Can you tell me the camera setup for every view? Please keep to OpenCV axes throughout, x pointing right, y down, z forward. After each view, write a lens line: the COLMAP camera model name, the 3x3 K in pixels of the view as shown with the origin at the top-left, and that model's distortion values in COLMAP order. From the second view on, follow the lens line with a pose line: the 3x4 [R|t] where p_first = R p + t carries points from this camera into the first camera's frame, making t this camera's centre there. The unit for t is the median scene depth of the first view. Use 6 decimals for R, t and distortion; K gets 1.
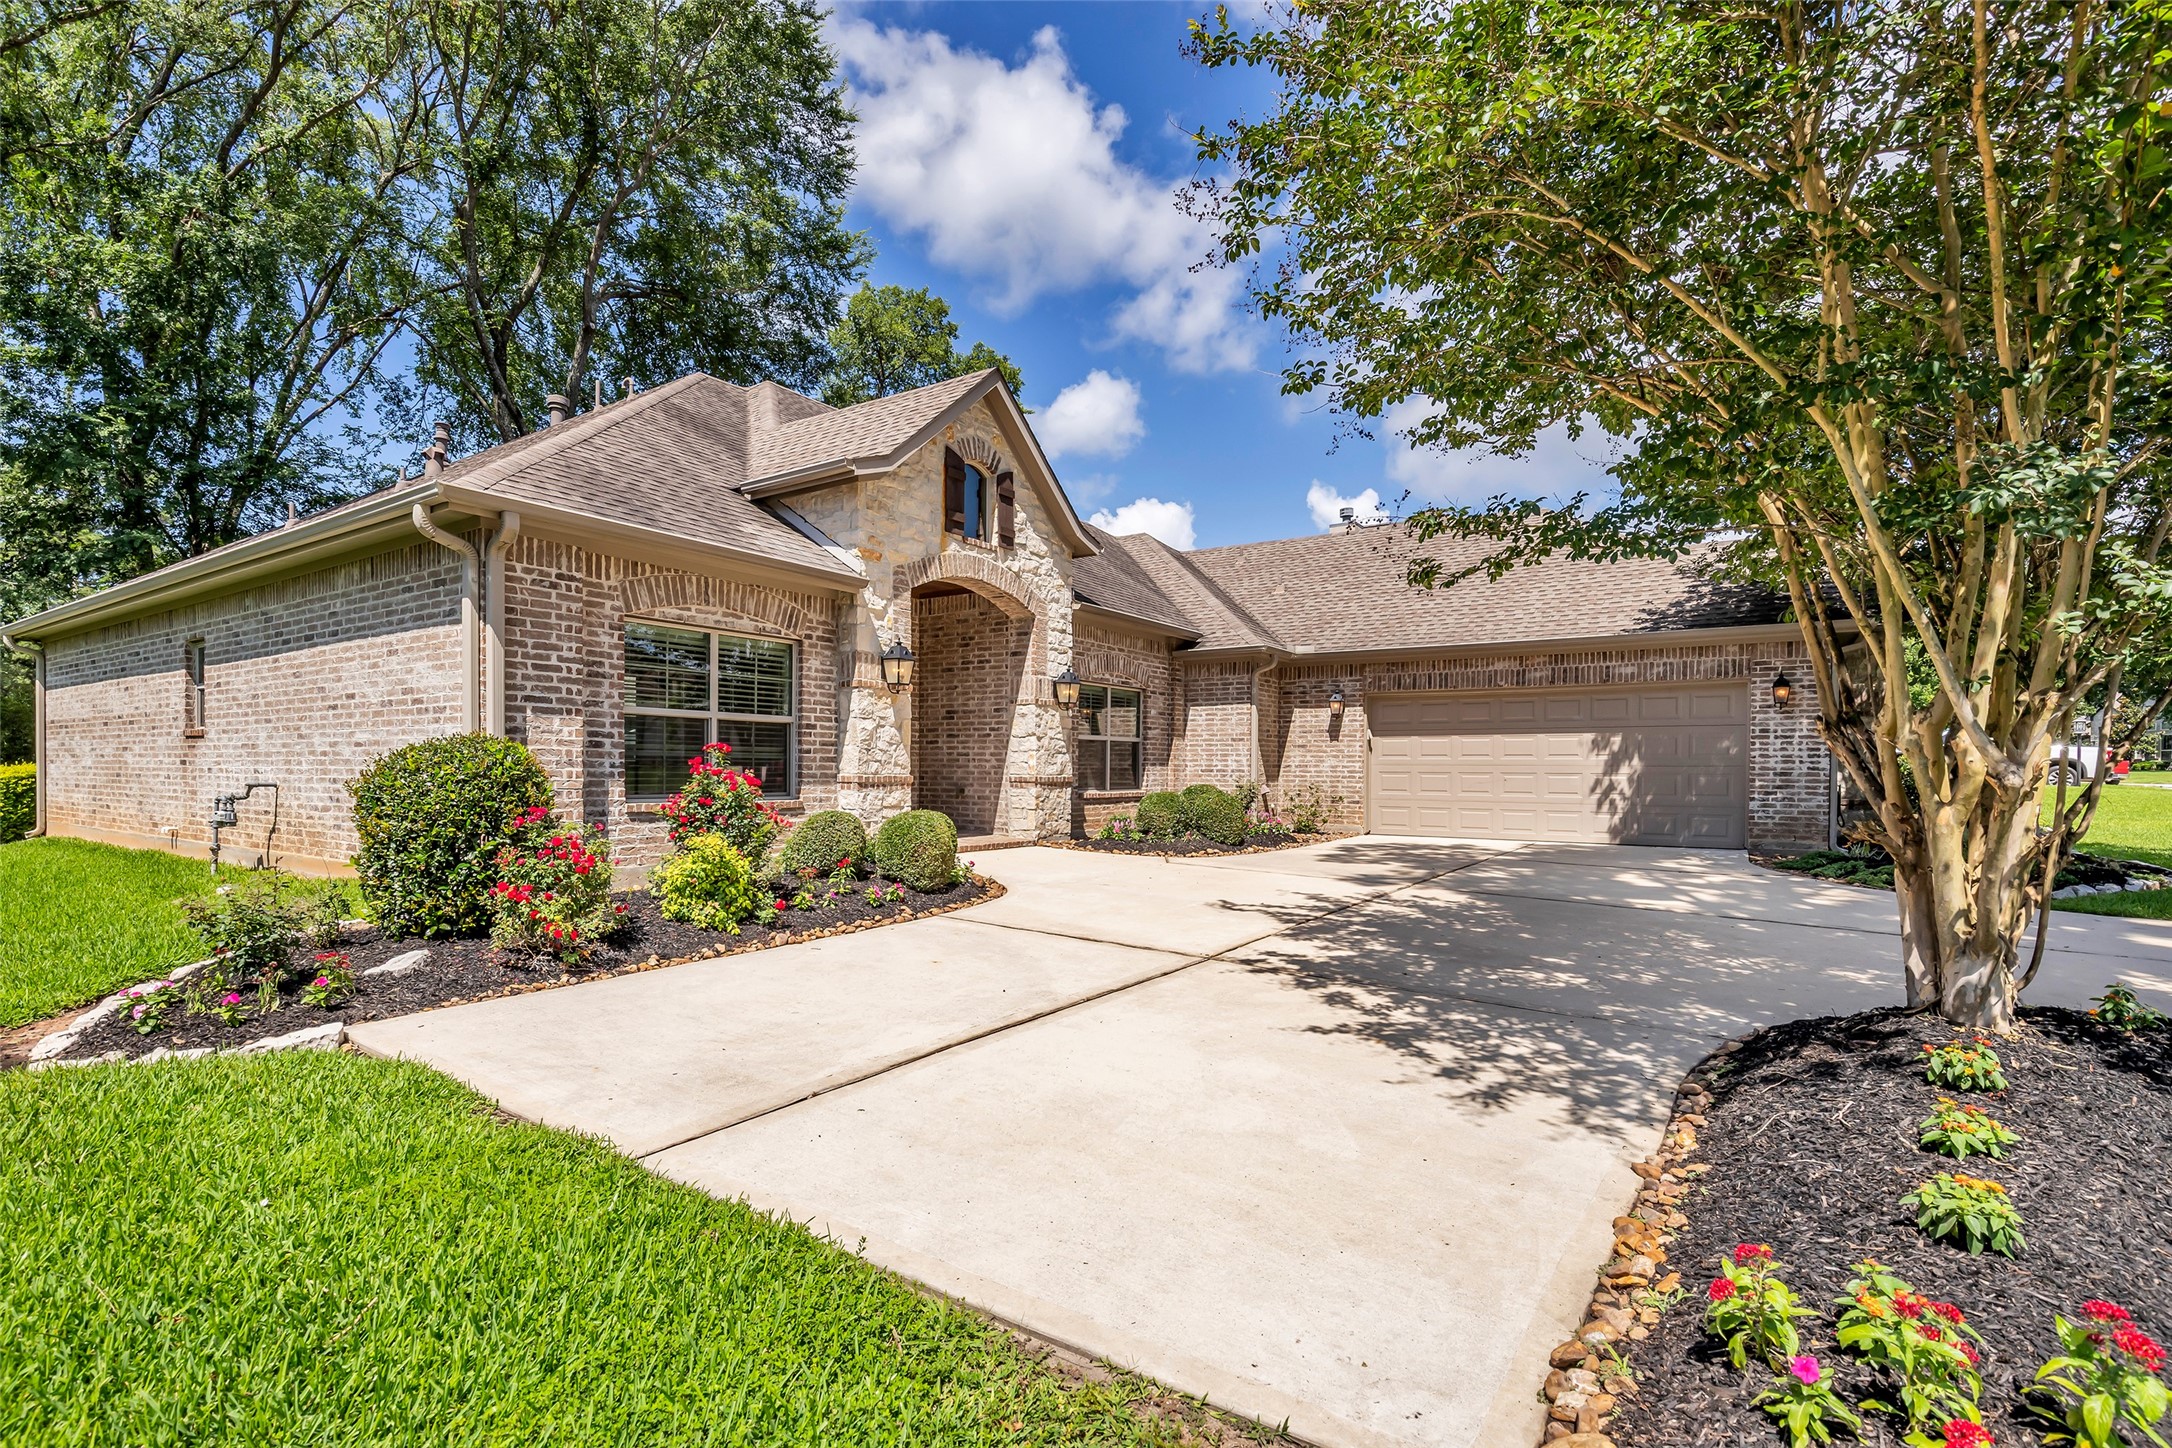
lens RADIAL K [[988.4, 0, 1066.9], [0, 988.4, 774.2], [0, 0, 1]] dist [-0.018588, 0.006449]
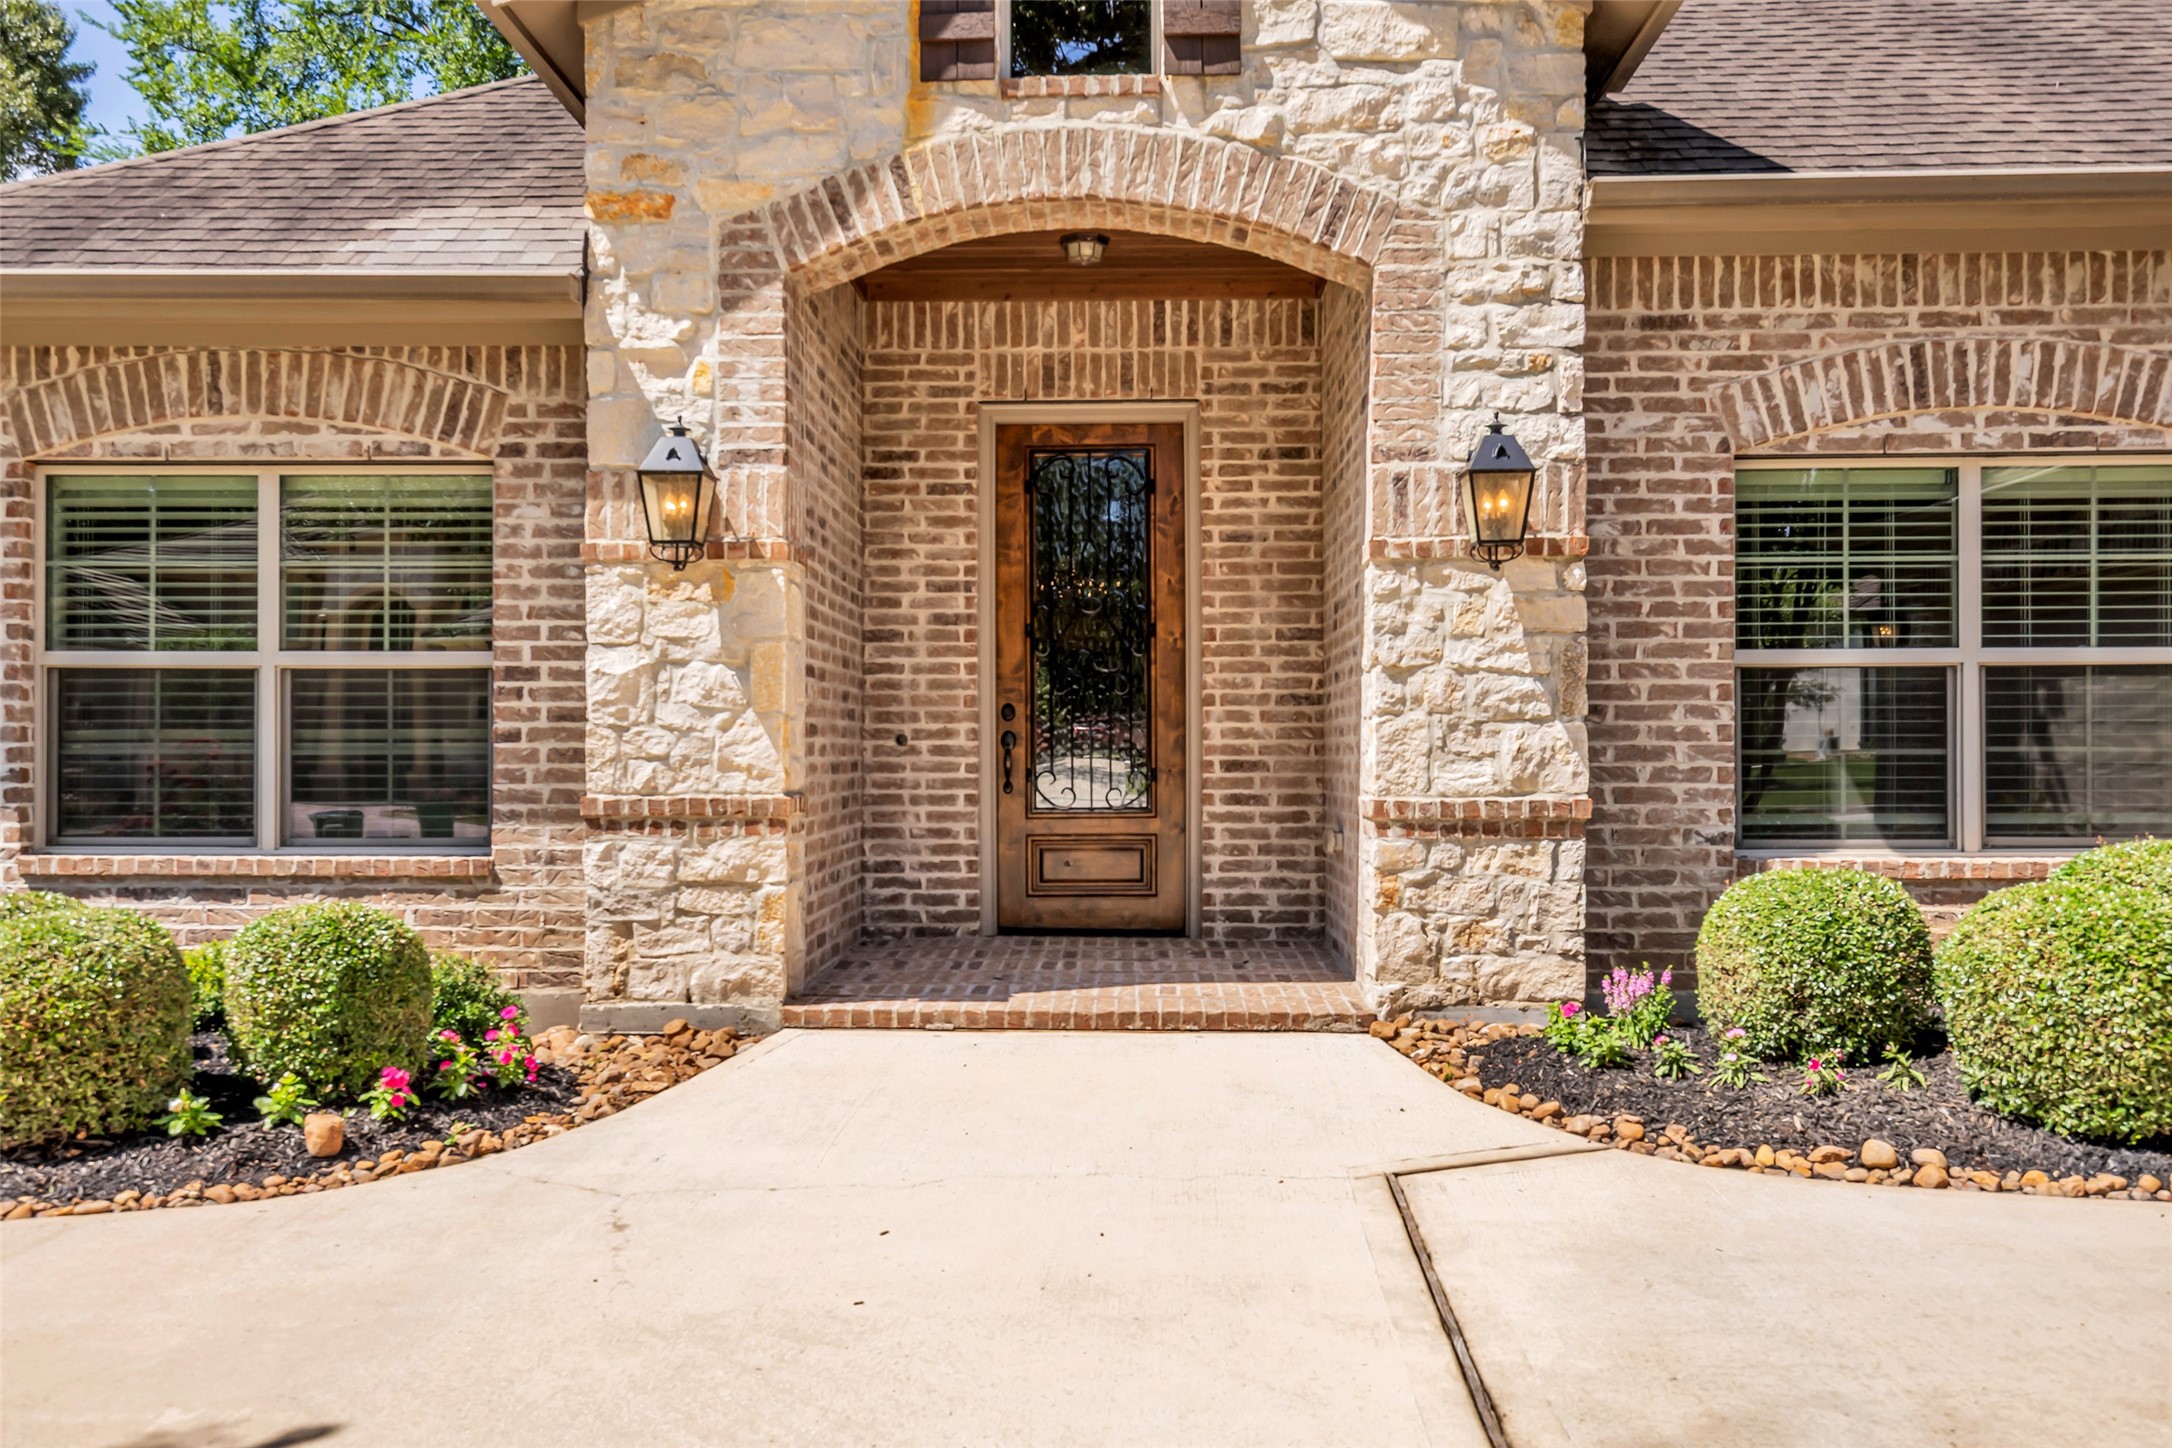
lens RADIAL K [[1875.7, 0, 1068.8], [0, 1875.7, 741.9], [0, 0, 1]] dist [0.023621, 0.003463]
pose [[0.543506, -0.023225, -0.839084, 0.446749], [0.001171, 0.999637, -0.026910, -0.000052], [0.839404, 0.013643, 0.543336, 0.692971]]
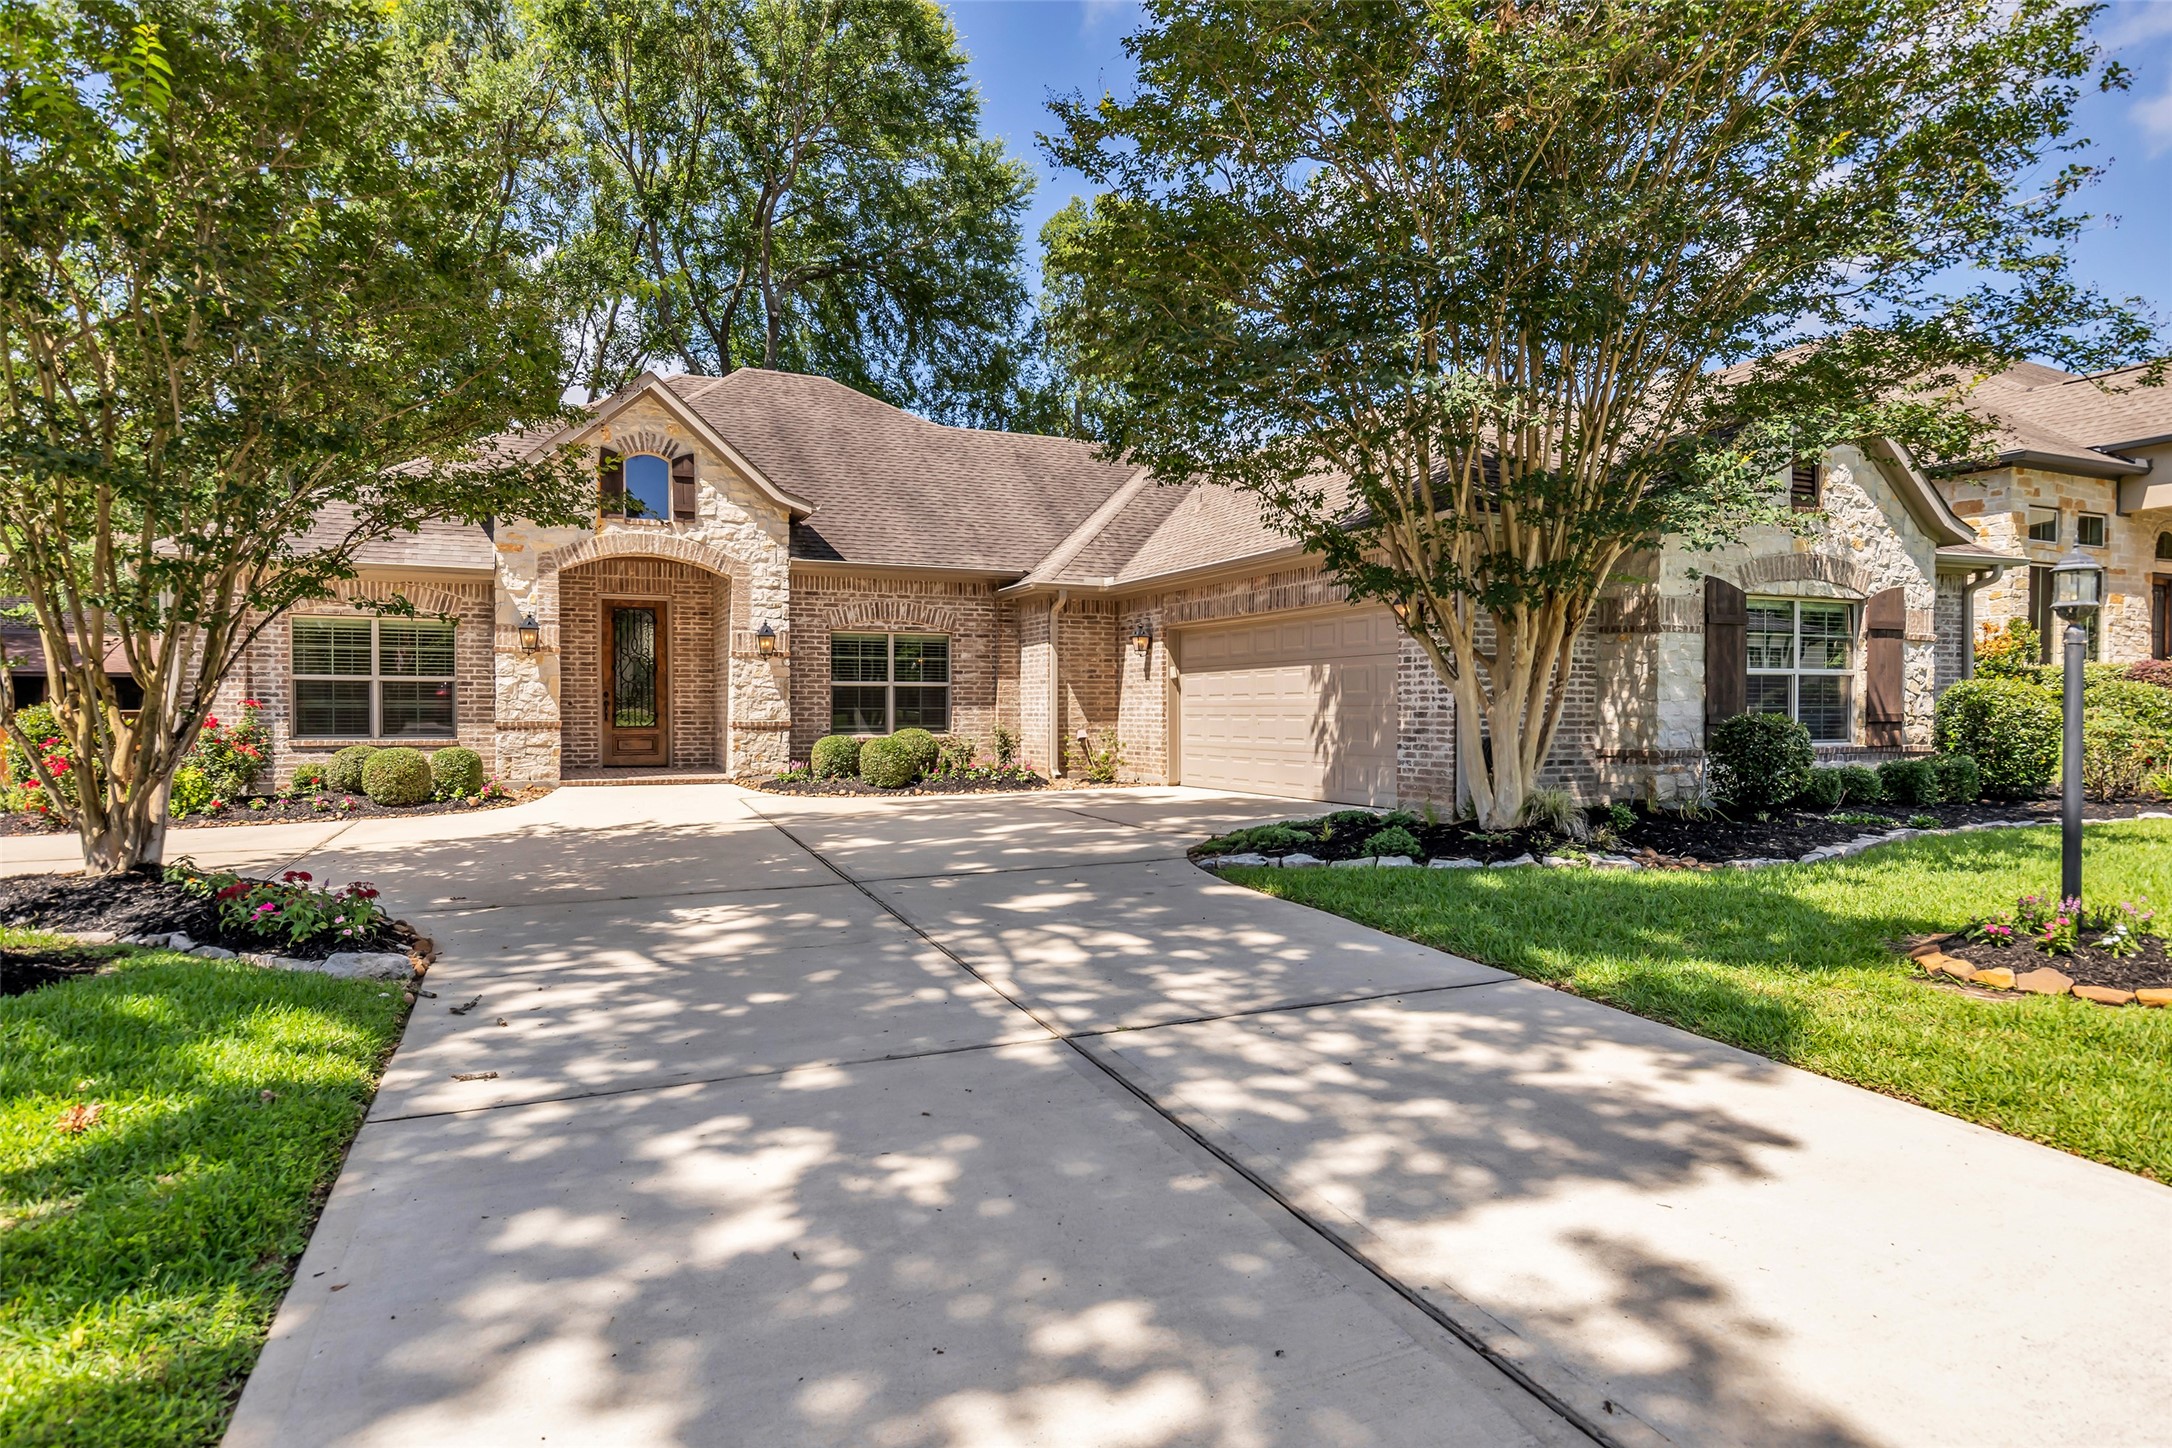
lens RADIAL K [[1219.7, 0, 1087.7], [0, 1219.7, 729.5], [0, 0, 1]] dist [-0.015897, -0.000246]
pose [[0.861778, -0.007166, -0.507234, 1.140034], [0.007412, 0.999971, -0.001534, 0.018945], [0.507231, -0.002438, 0.861807, 0.022802]]
